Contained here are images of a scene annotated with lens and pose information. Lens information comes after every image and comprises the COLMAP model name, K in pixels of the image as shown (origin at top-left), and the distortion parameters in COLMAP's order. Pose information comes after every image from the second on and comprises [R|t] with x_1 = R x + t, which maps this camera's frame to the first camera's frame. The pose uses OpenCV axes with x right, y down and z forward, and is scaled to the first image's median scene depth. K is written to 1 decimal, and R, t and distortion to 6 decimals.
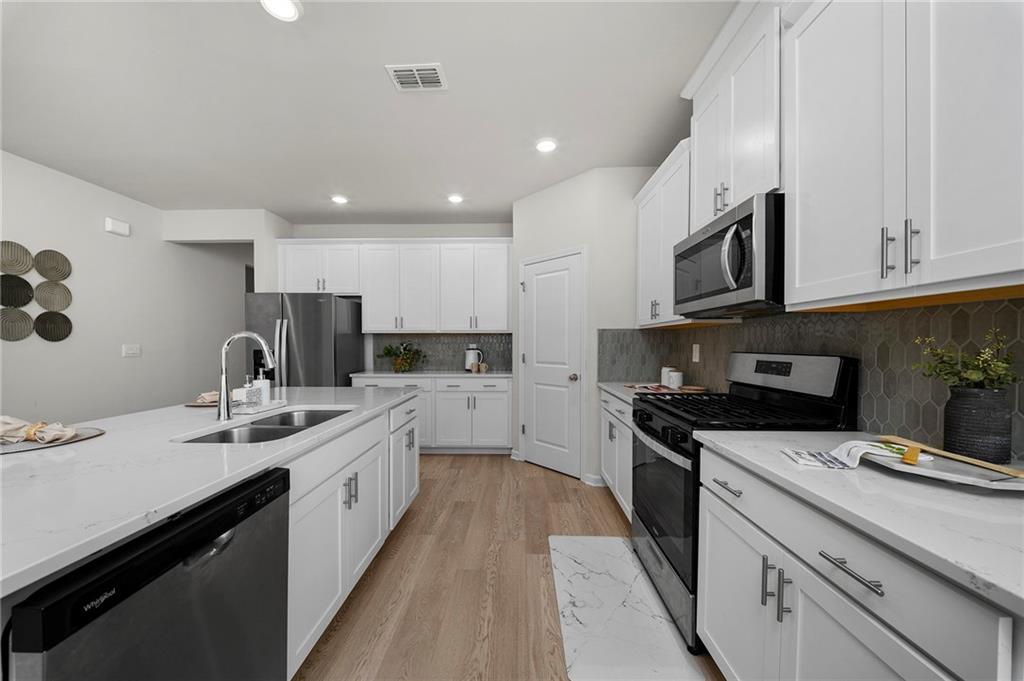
lens RADIAL K [[361.8, 0, 508.8], [0, 361.8, 346.4], [0, 0, 1]] dist [-0.004713, -0.000627]
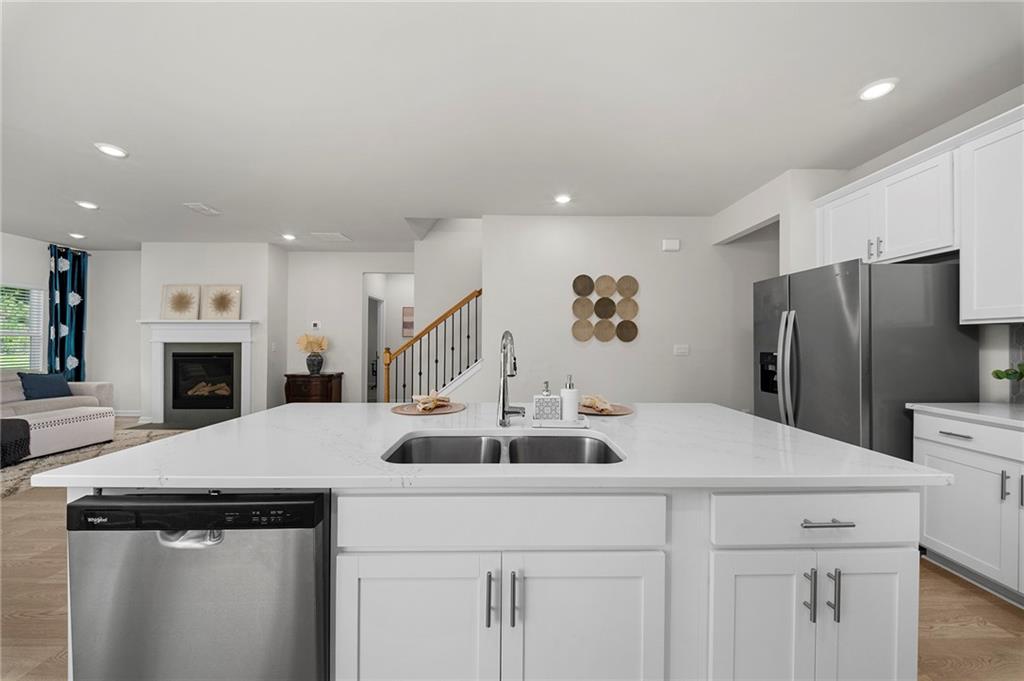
lens RADIAL K [[361.8, 0, 515.7], [0, 361.8, 339.7], [0, 0, 1]] dist [-0.004713, -0.000627]
pose [[0.046366, -0.007905, -0.998893, 0.059601], [-0.012847, 0.999881, -0.008509, -0.004983], [0.998842, 0.013227, 0.046259, 0.393209]]
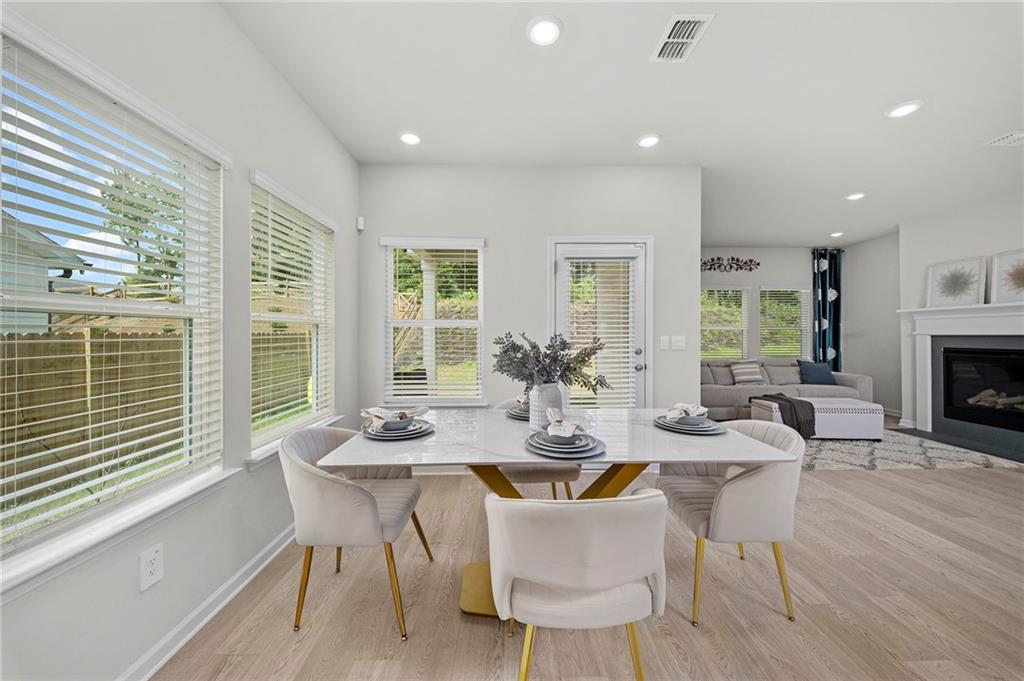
lens RADIAL K [[361.8, 0, 515.9], [0, 361.8, 335.0], [0, 0, 1]] dist [-0.004713, -0.000627]
pose [[-0.998136, 0.001547, -0.061010, 0.058064], [0.000763, 0.999917, 0.012876, -0.004964], [0.061025, 0.012806, -0.998054, 0.386827]]
